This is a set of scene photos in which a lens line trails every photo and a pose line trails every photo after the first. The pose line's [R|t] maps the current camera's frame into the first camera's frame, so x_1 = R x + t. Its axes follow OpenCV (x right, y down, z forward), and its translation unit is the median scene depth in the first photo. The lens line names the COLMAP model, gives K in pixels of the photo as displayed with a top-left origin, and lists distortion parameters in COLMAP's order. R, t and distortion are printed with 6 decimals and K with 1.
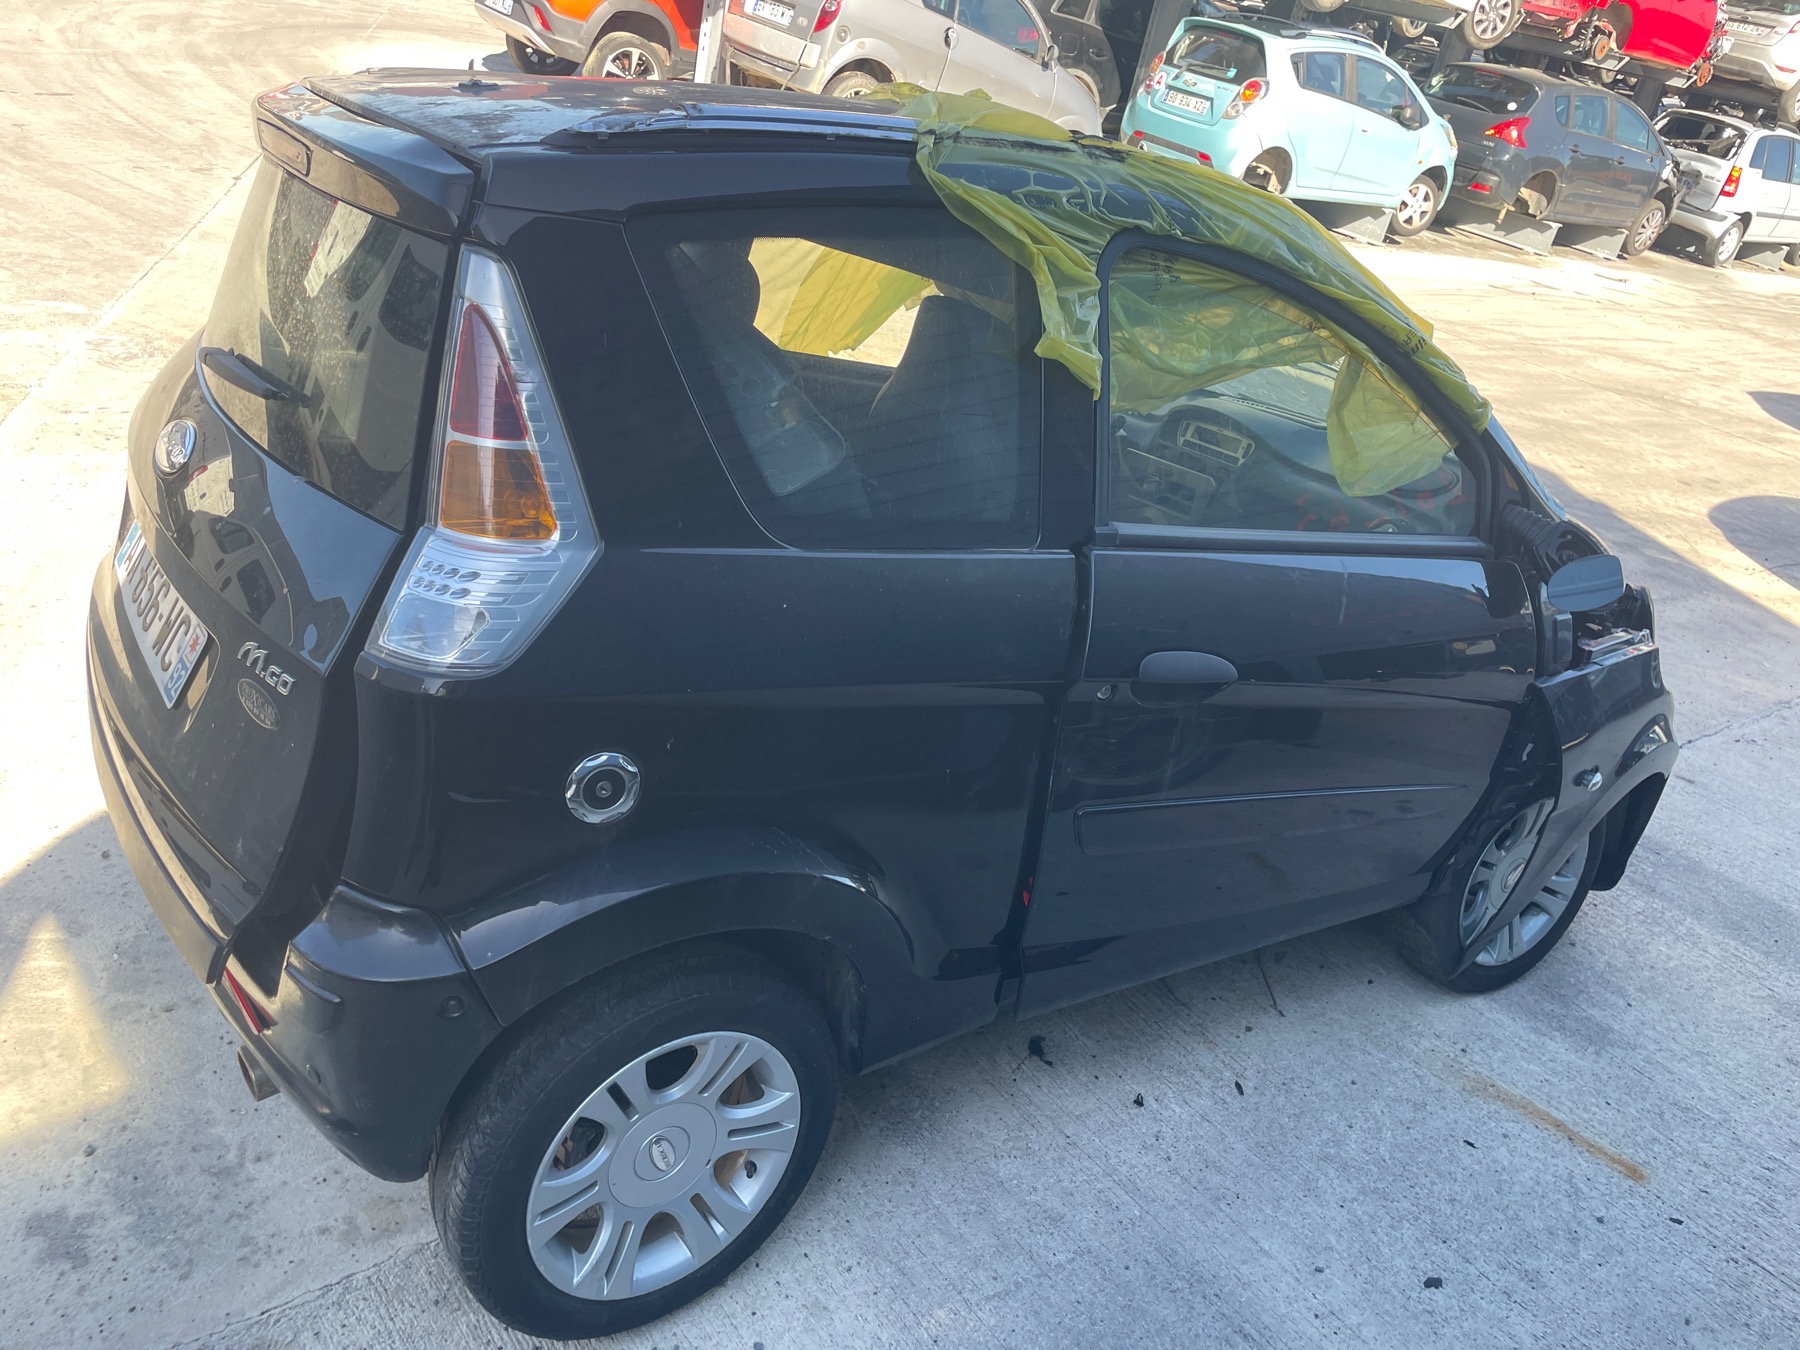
lens RADIAL K [[1381.2, 0, 911.7], [0, 1381.2, 665.6], [0, 0, 1]] dist [0.088553, -0.114222]
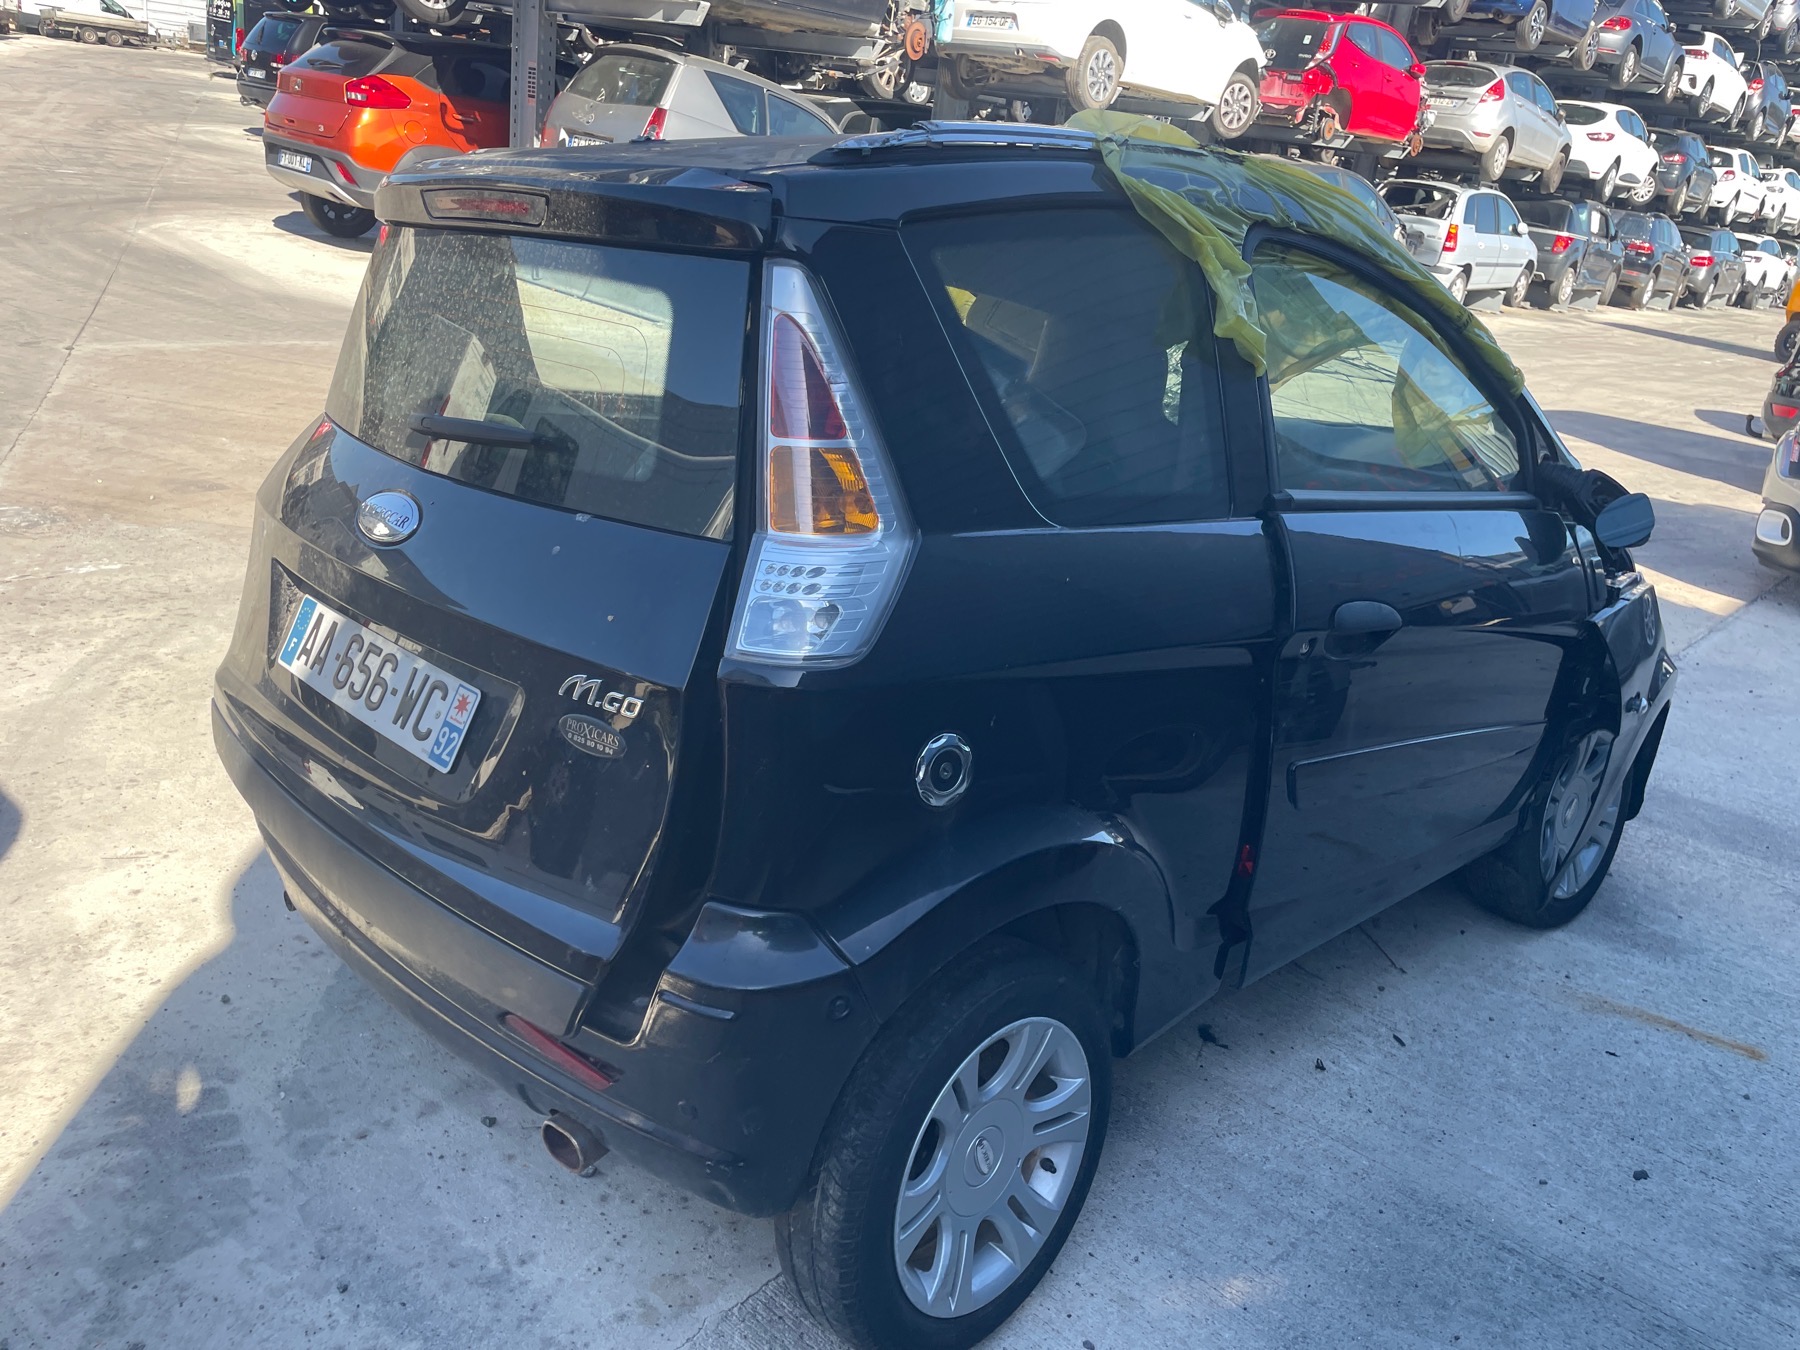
lens RADIAL K [[1381.2, 0, 911.7], [0, 1381.2, 665.6], [0, 0, 1]] dist [0.088553, -0.114222]
pose [[0.979168, -0.132758, 0.153641, -0.295276], [0.145565, 0.986479, -0.075303, 0.064396], [-0.141566, 0.096099, 0.985253, -0.002004]]
